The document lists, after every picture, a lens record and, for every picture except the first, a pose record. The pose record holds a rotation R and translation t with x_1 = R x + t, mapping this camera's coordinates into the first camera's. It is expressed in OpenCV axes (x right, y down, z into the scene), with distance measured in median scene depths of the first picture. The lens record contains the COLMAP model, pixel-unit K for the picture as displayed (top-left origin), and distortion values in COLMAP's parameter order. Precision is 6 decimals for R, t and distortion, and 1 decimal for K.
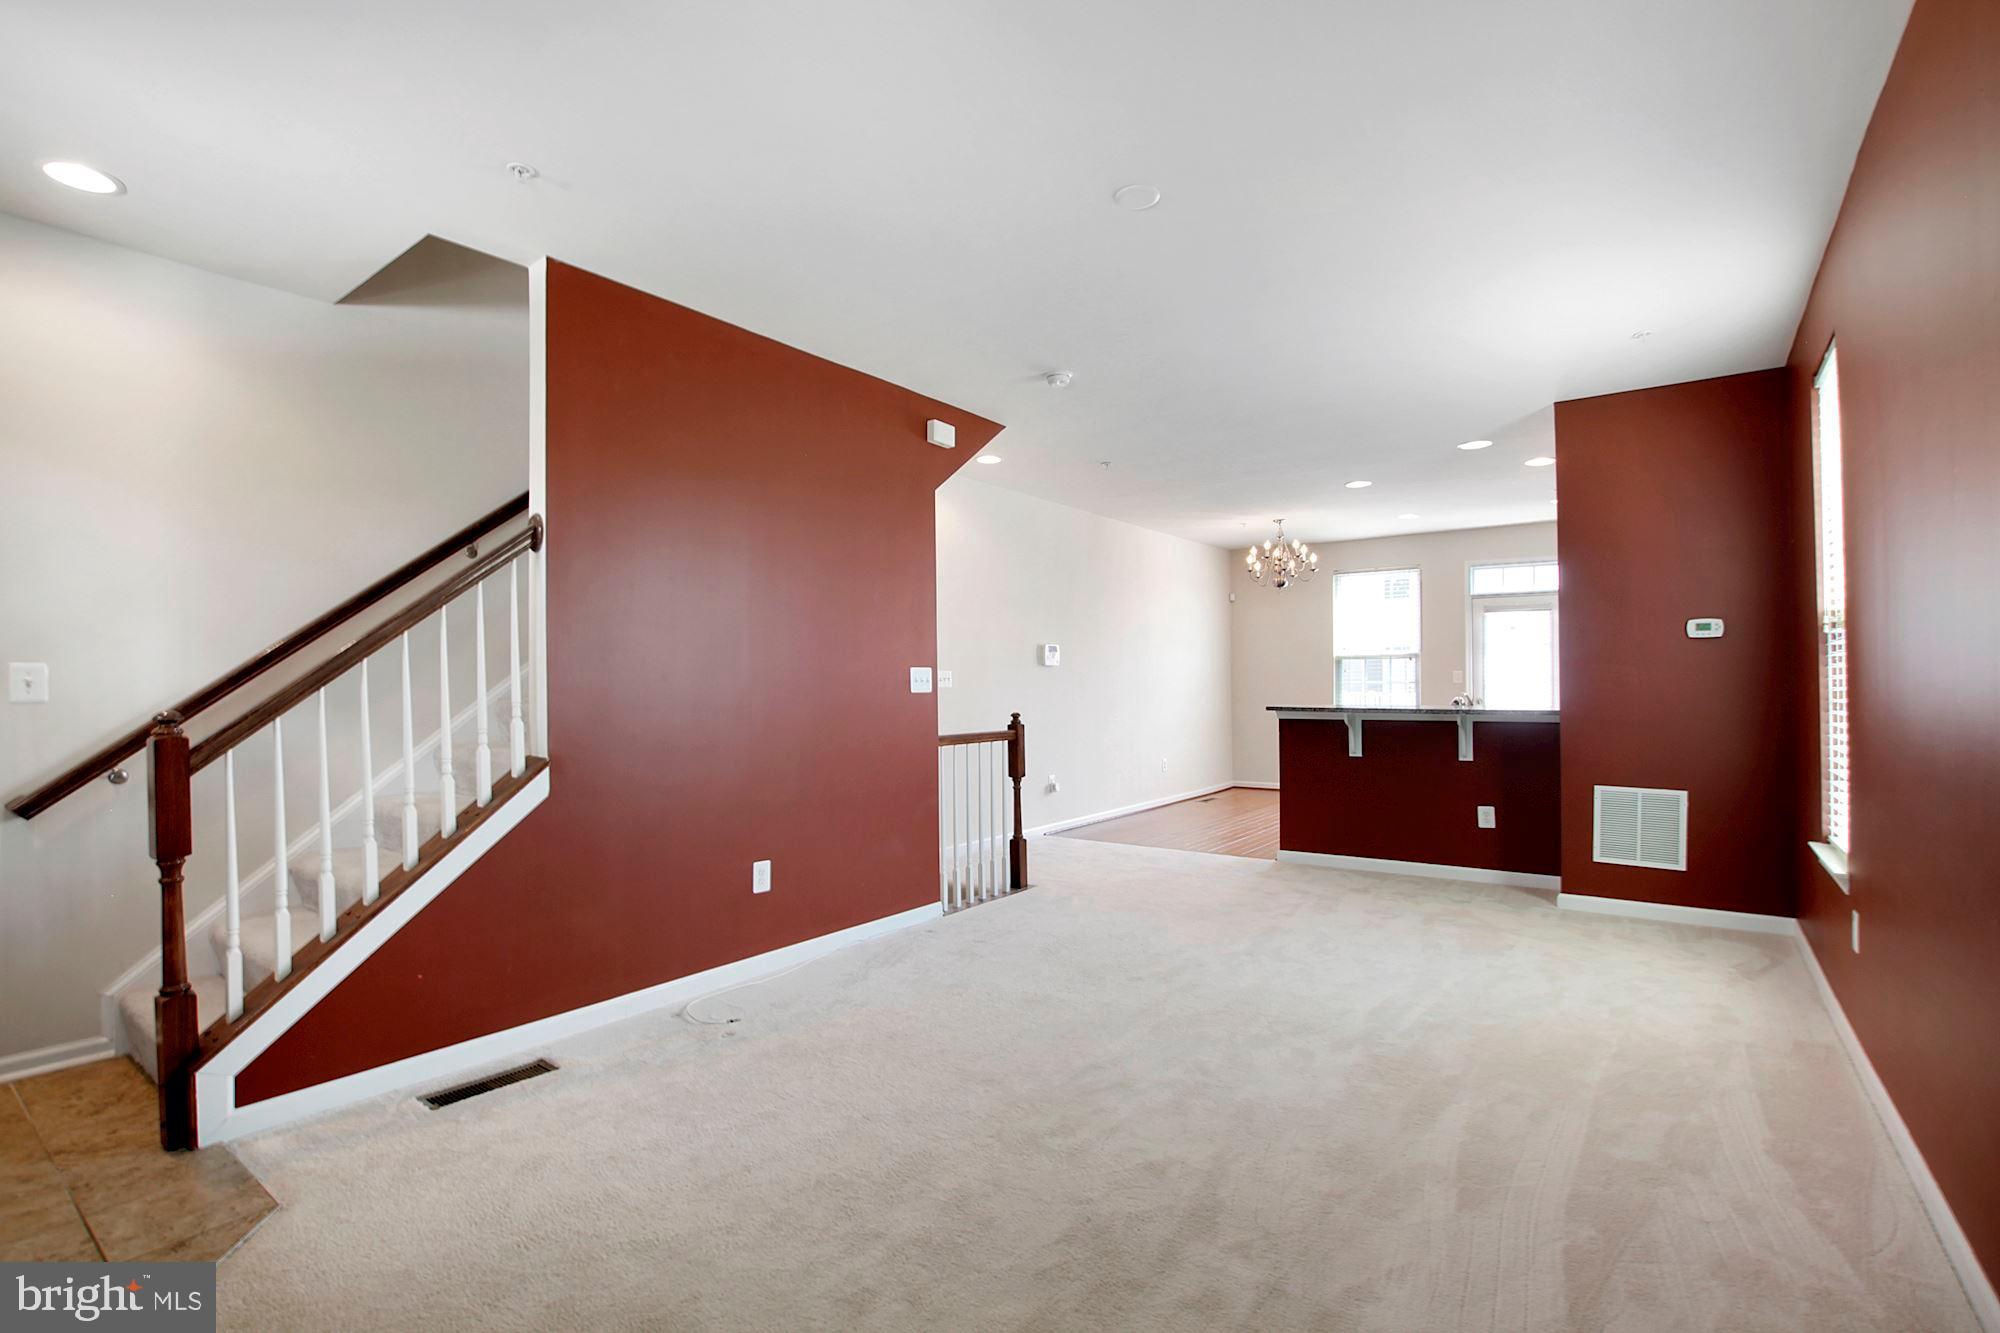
lens RADIAL K [[880.7, 0, 1000.0], [0, 880.7, 666.5], [0, 0, 1]] dist [-0.001371, -0.000160]
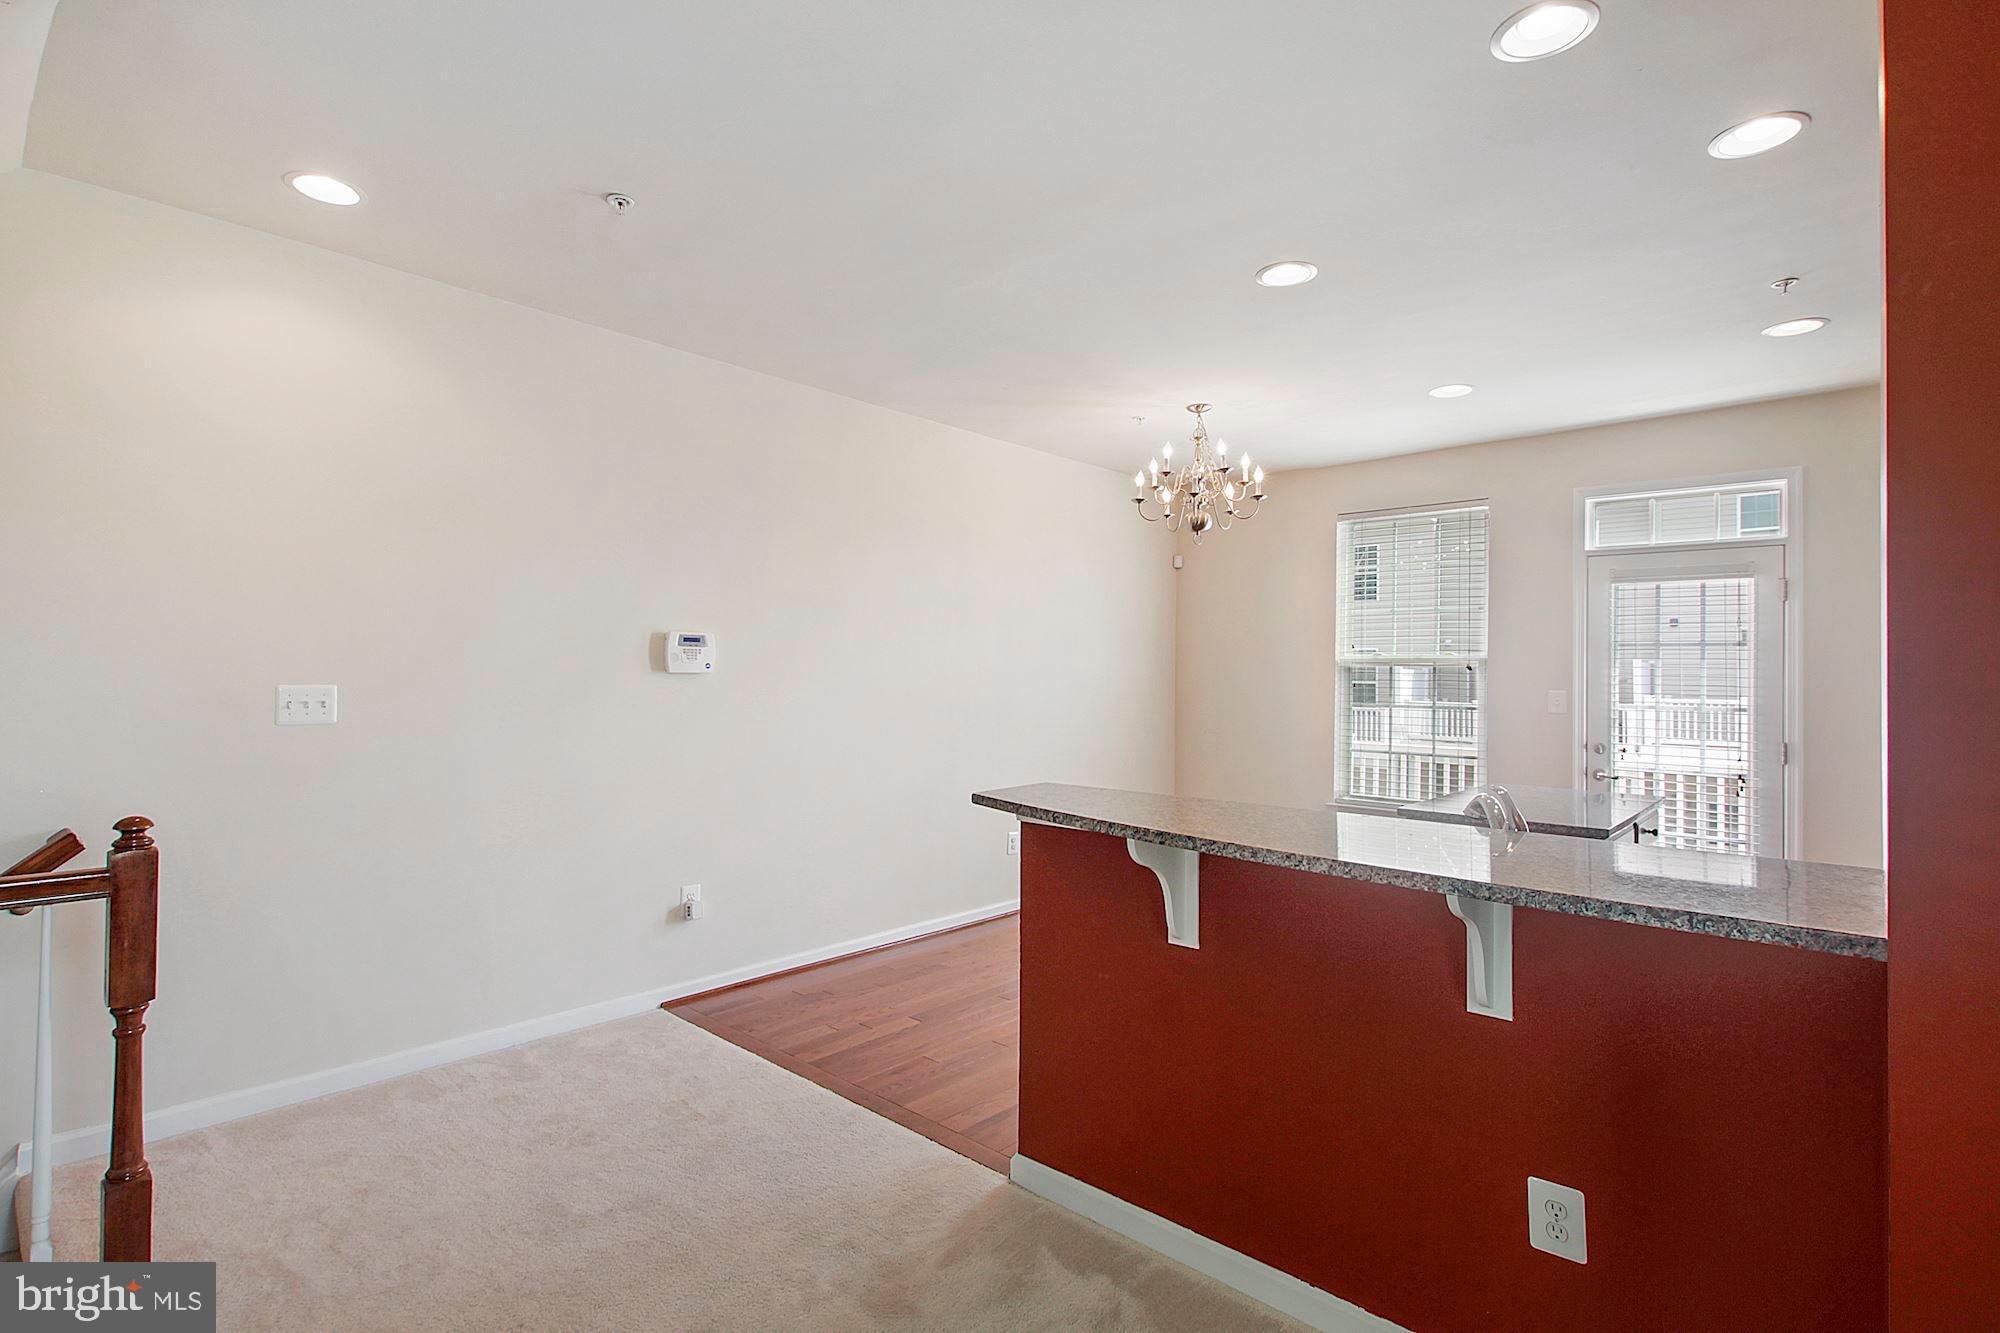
lens RADIAL K [[912.1, 0, 987.1], [0, 912.1, 671.8], [0, 0, 1]] dist [0.027042, 0.000151]
pose [[0.993886, 0.016038, -0.109244, 0.507197], [-0.014601, 0.999796, 0.013942, -0.020387], [0.109445, -0.012262, 0.993917, 0.864184]]
